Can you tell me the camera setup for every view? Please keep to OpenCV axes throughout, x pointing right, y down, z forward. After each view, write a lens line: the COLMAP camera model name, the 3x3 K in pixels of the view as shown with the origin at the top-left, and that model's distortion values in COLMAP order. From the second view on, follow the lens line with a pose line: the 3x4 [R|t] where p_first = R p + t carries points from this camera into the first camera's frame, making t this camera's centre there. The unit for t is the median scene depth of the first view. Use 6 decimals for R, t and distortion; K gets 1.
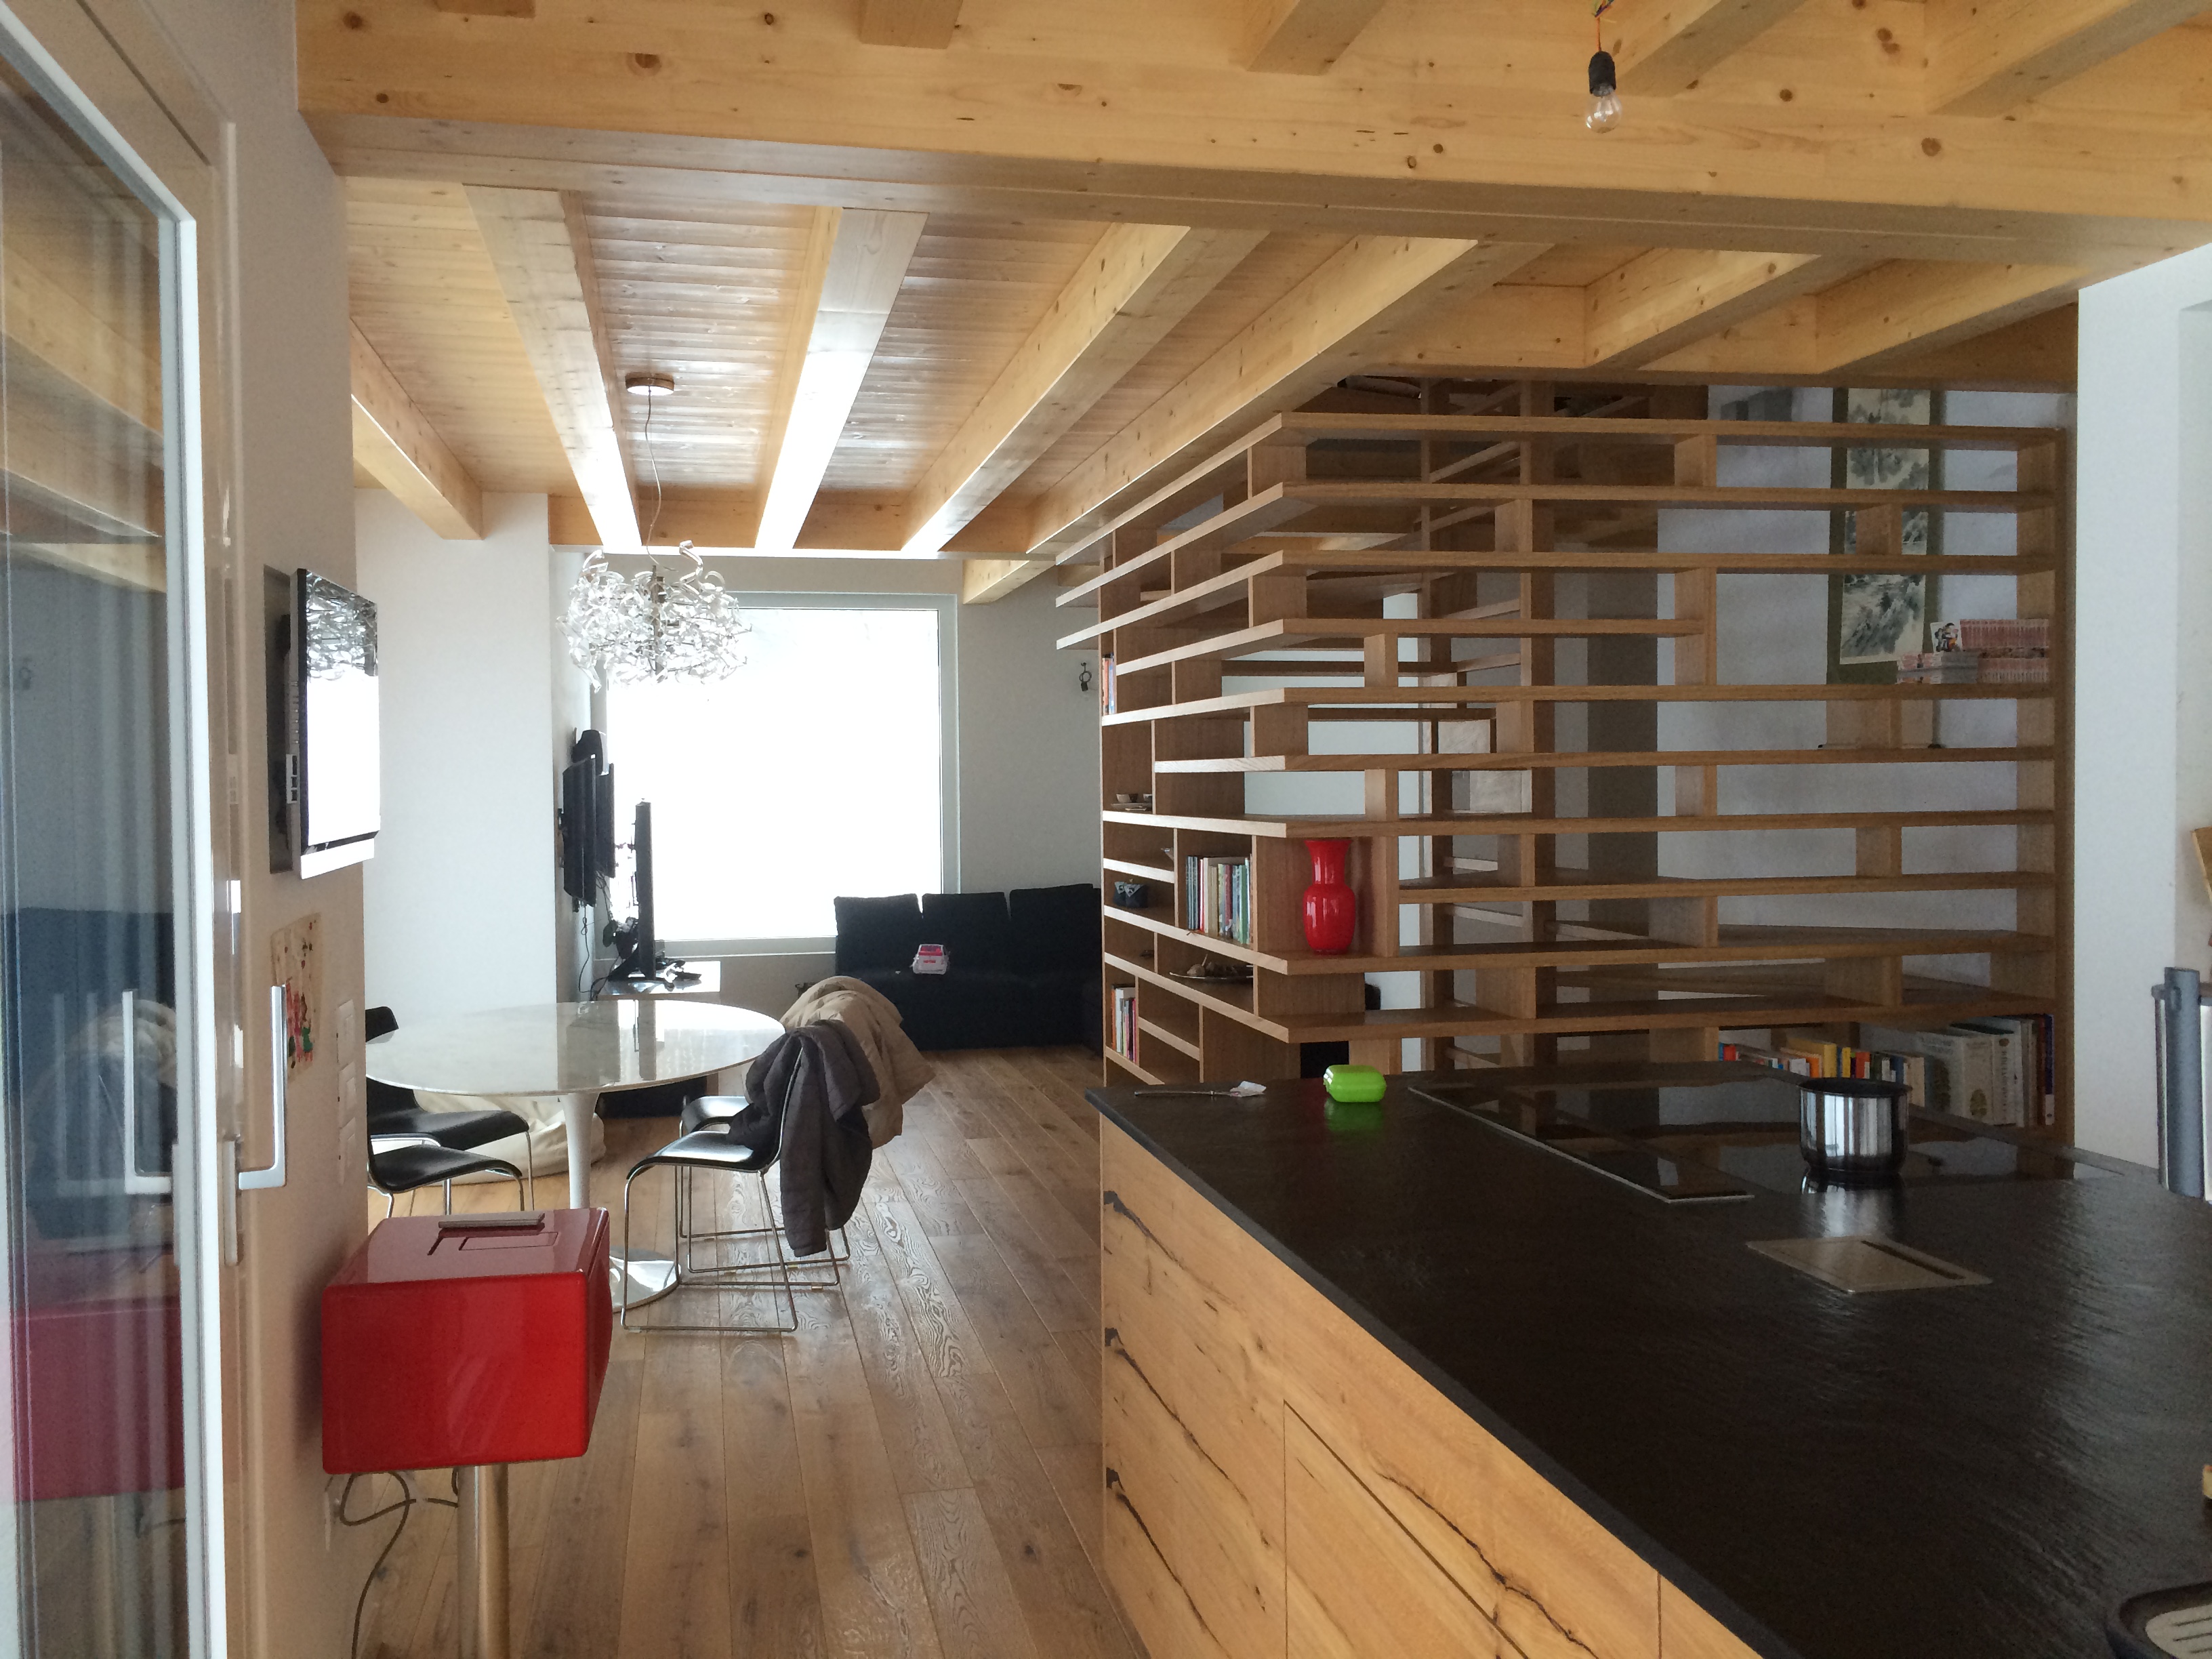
lens RADIAL K [[1883.5, 0, 1106.0], [0, 1883.5, 829.5], [0, 0, 1]] dist [0.029733, -0.012714]
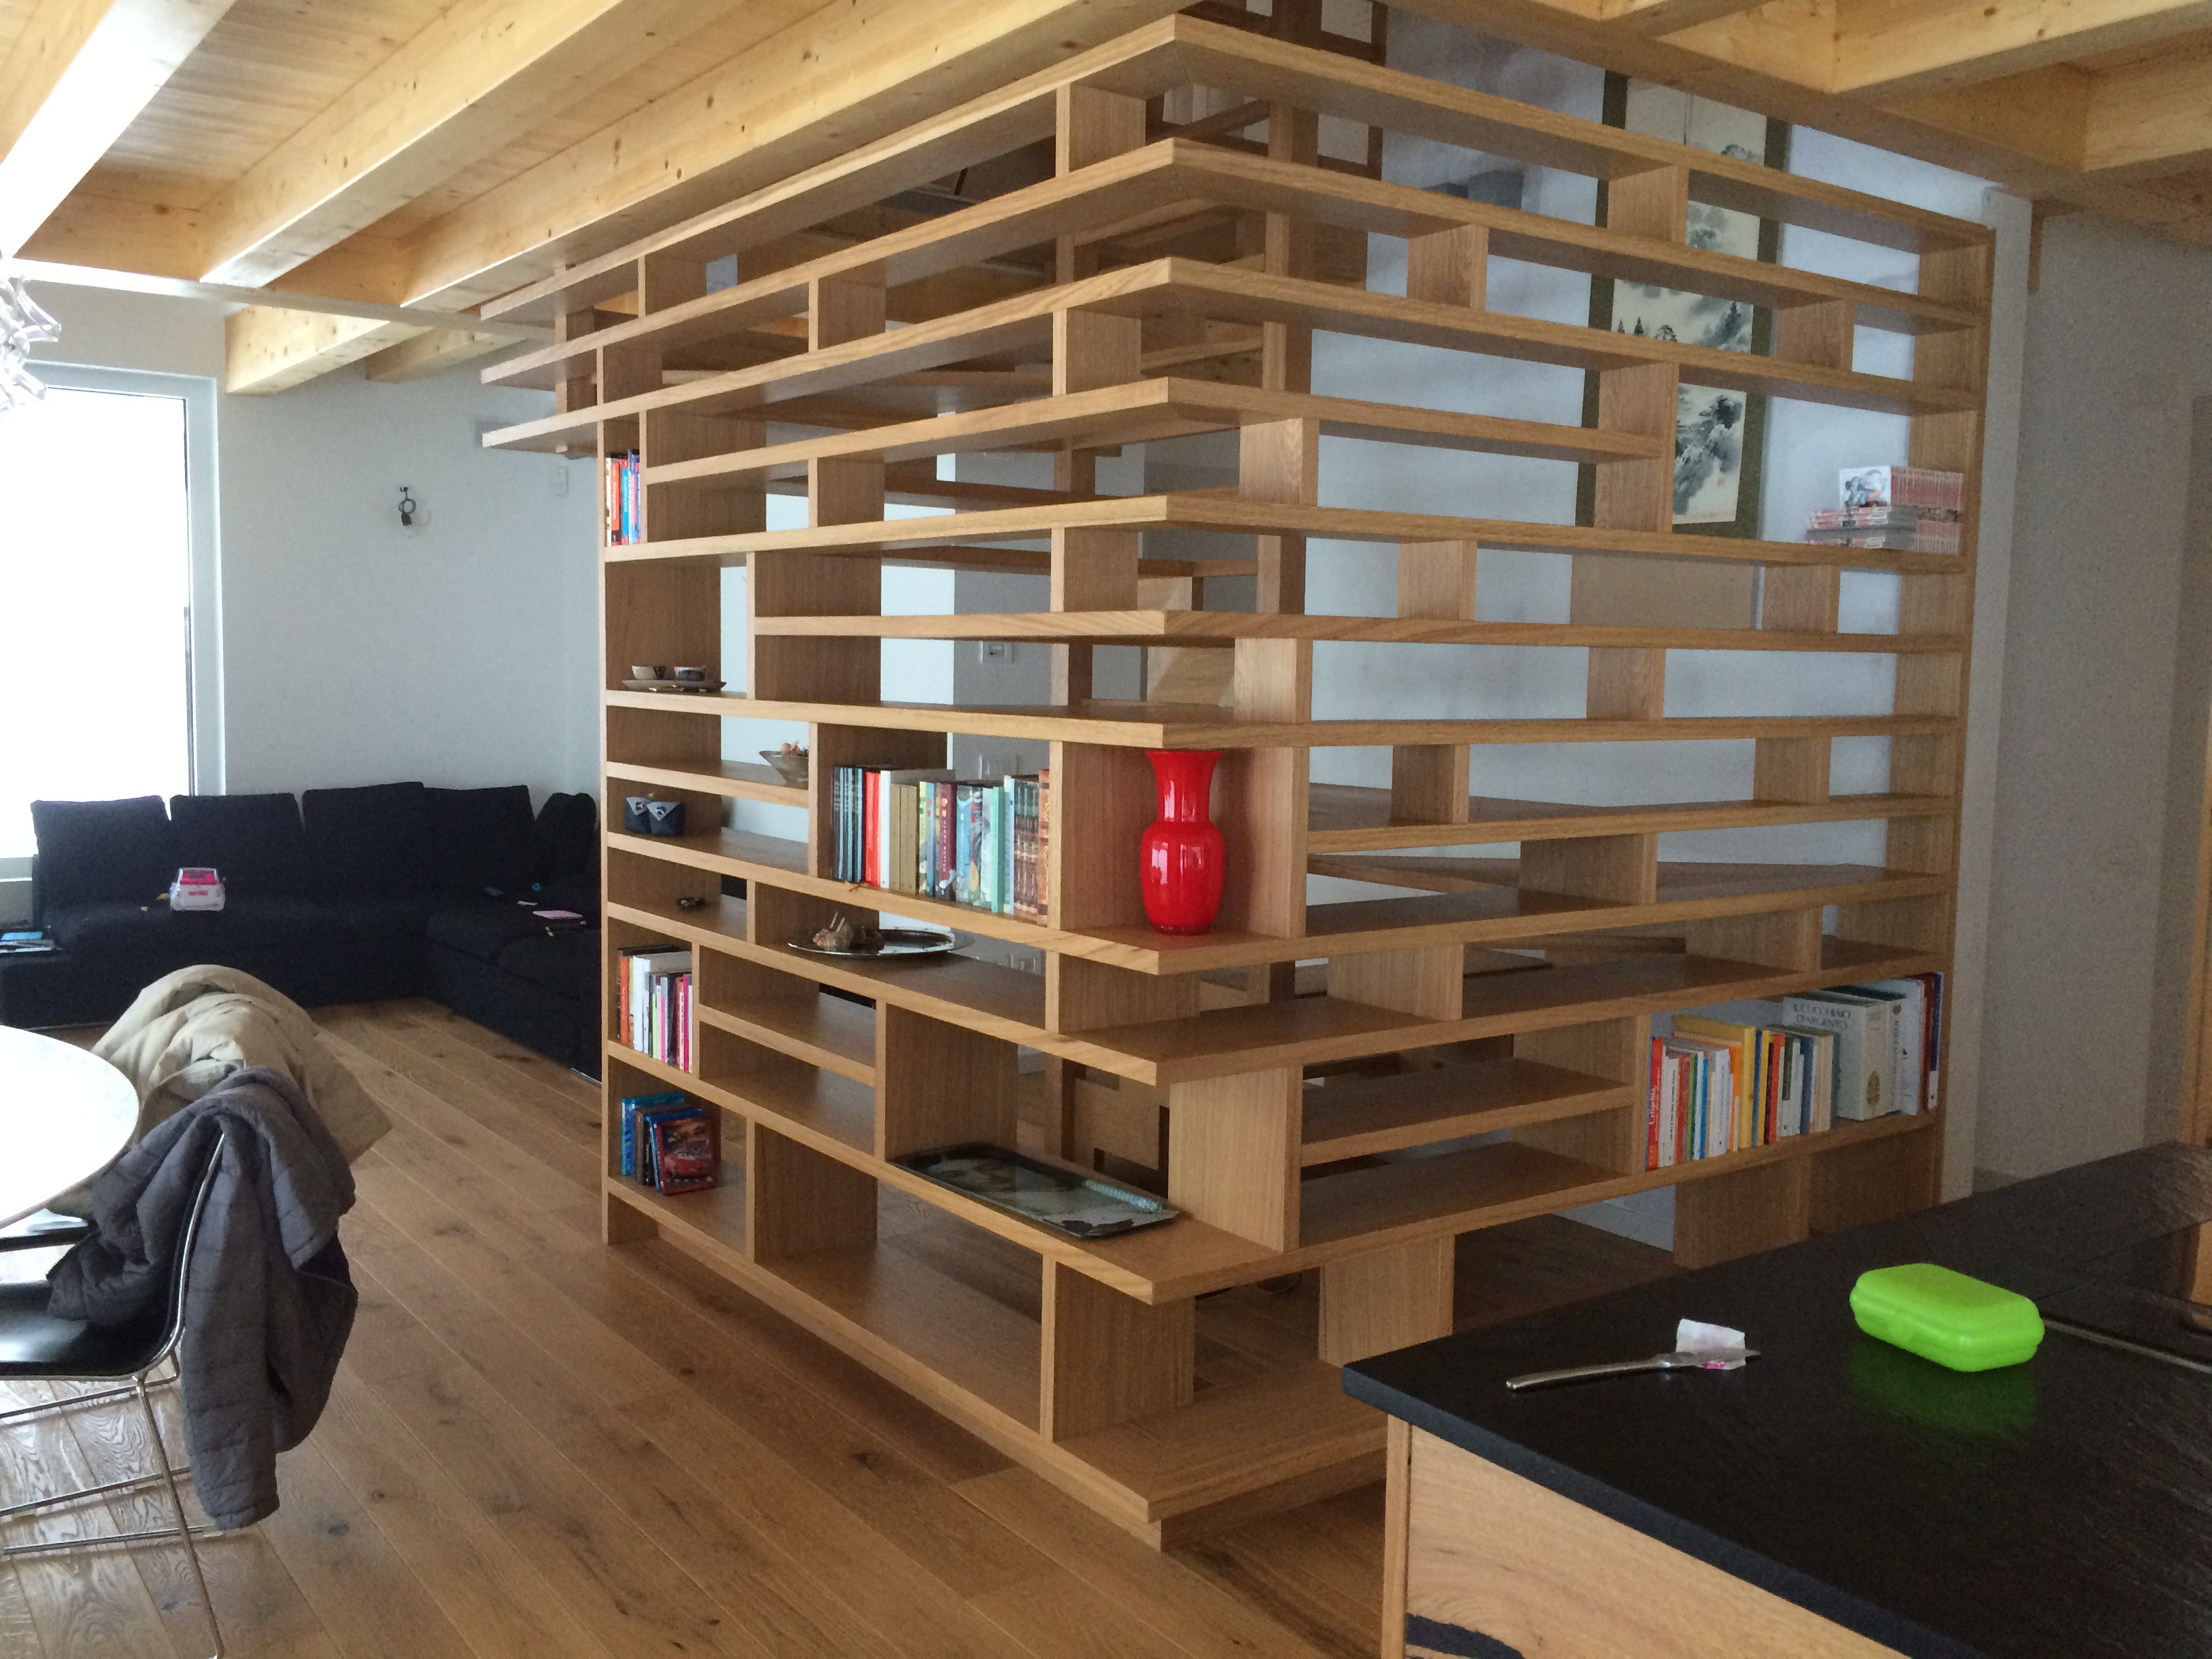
lens RADIAL K [[1883.5, 0, 1106.0], [0, 1883.5, 829.5], [0, 0, 1]] dist [0.029733, -0.012714]
pose [[0.911767, -0.010207, 0.410582, -0.139401], [-0.015960, 0.998055, 0.060254, -0.004816], [-0.410399, -0.061491, 0.909831, 0.385989]]
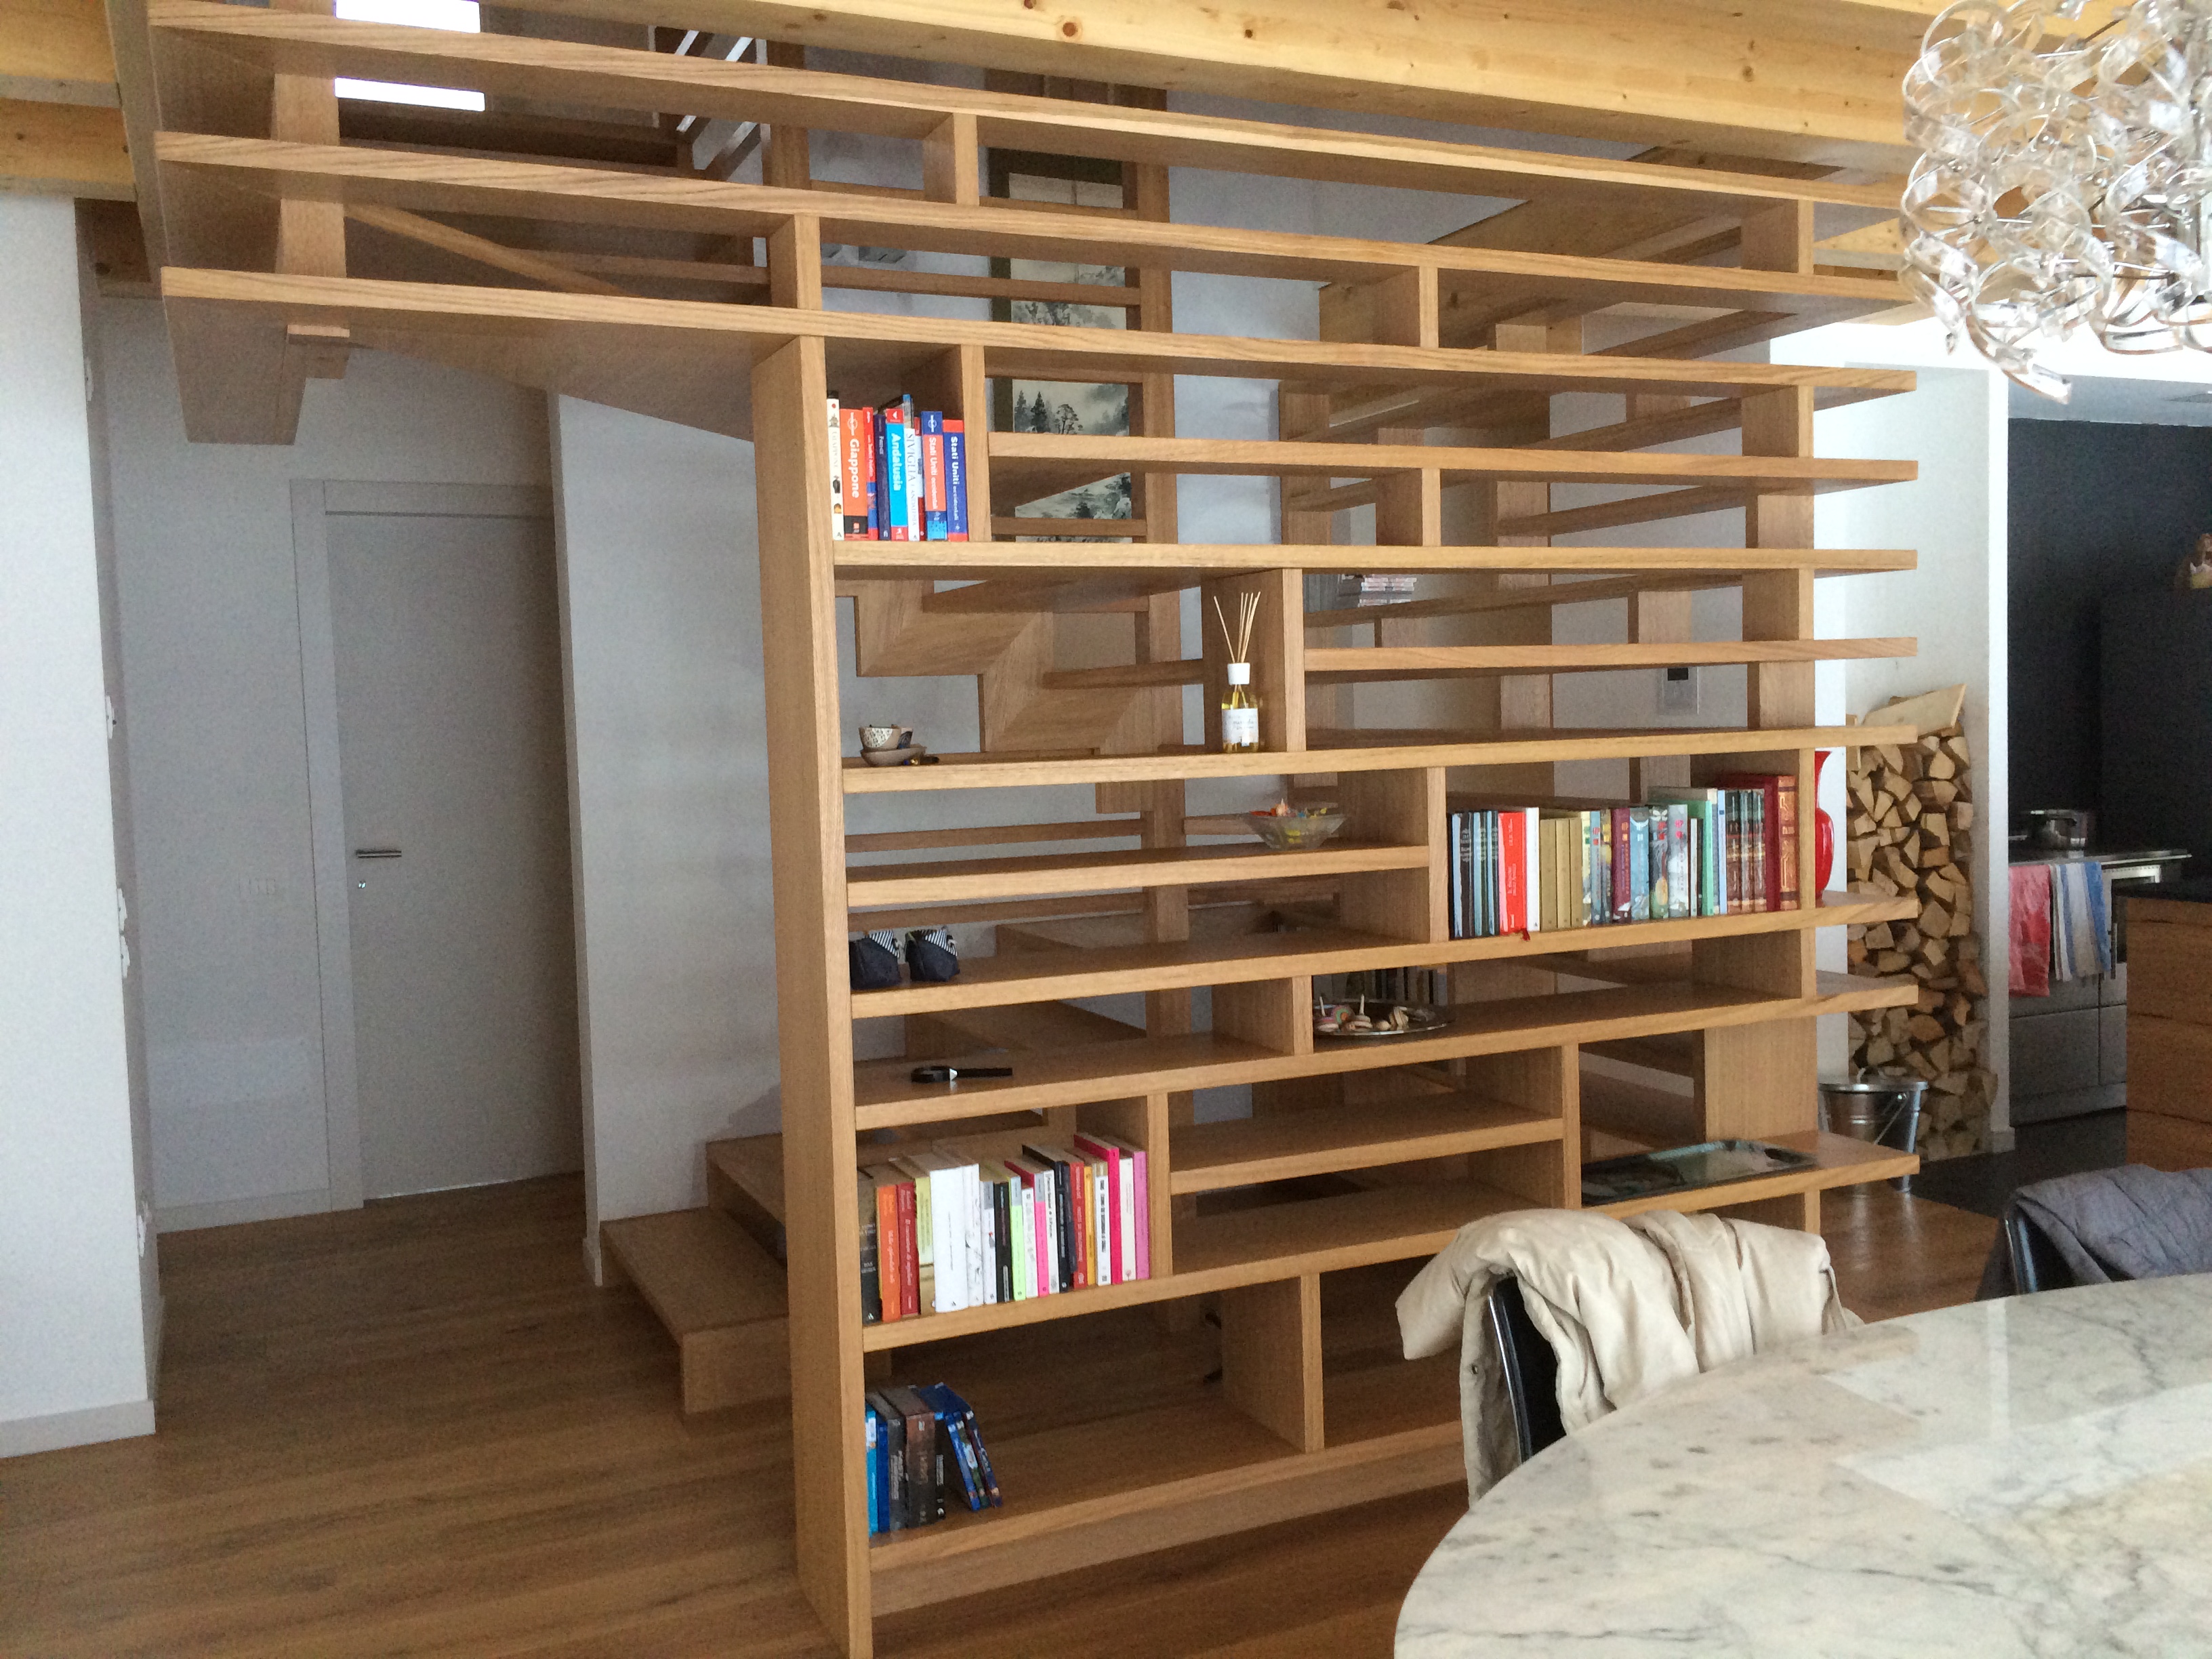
lens RADIAL K [[1883.5, 0, 1106.0], [0, 1883.5, 829.5], [0, 0, 1]] dist [0.029733, -0.012714]
pose [[-0.206899, -0.044761, 0.977338, -0.520414], [0.061516, 0.996381, 0.058656, -0.022601], [-0.976426, 0.072258, -0.203396, 1.273157]]
